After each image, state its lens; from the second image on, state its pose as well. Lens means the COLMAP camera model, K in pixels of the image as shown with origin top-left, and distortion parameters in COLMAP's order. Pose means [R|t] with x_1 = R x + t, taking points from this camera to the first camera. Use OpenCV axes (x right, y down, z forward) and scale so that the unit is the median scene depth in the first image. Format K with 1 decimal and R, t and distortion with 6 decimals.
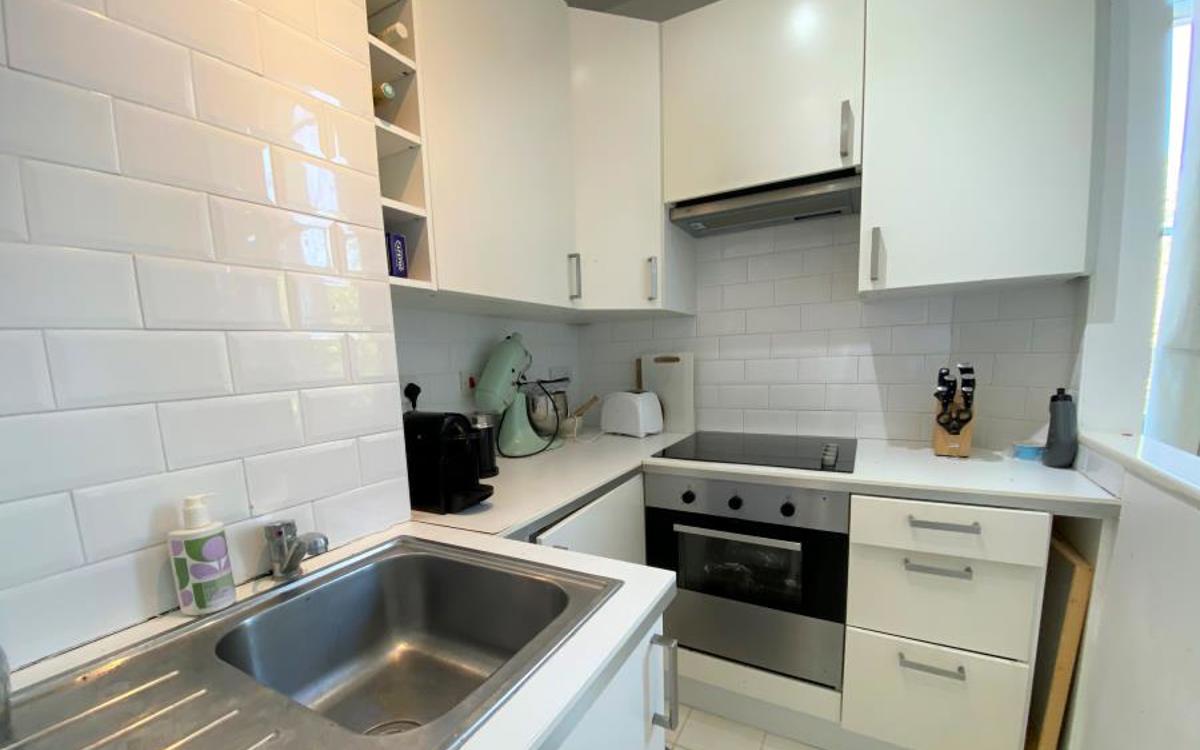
lens RADIAL K [[483.0, 0, 595.4], [0, 483.0, 416.9], [0, 0, 1]] dist [0.043512, -0.032829]
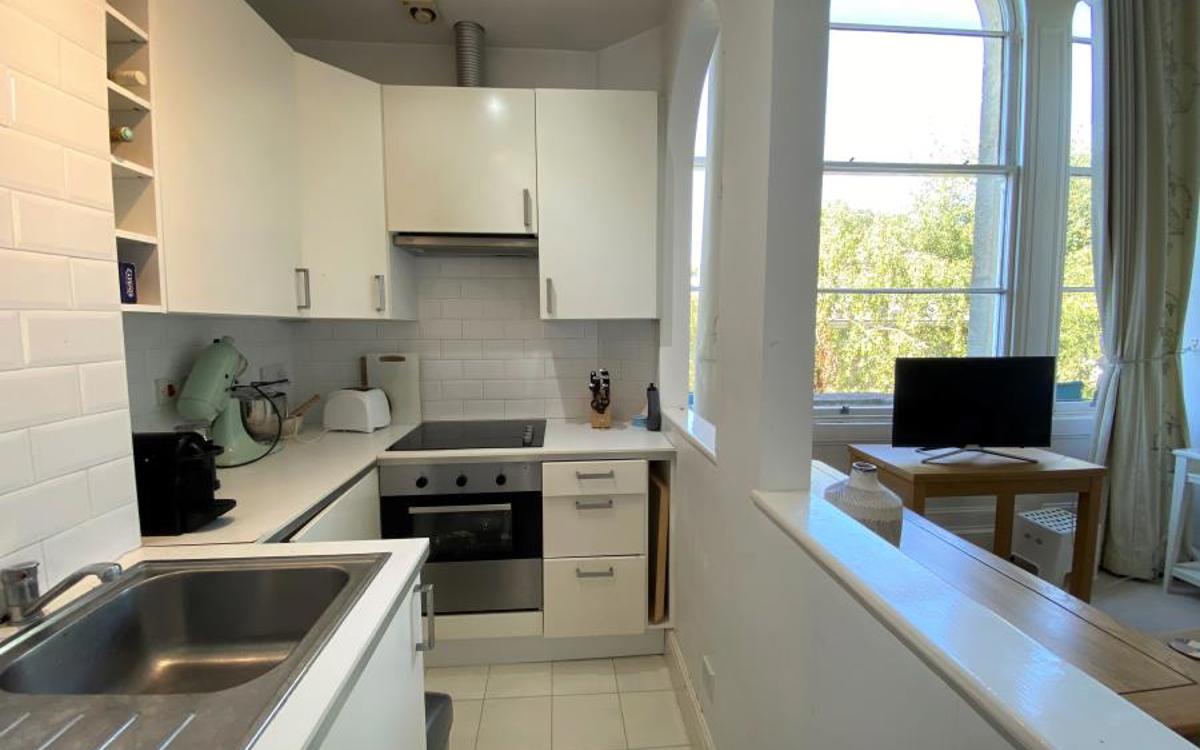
lens RADIAL K [[466.6, 0, 594.1], [0, 466.6, 374.9], [0, 0, 1]] dist [-0.009581, -0.000472]
pose [[0.832651, -0.020832, 0.553406, -0.087697], [0.047201, 0.998326, -0.033438, -0.040850], [-0.551783, 0.053964, 0.832240, -0.208646]]
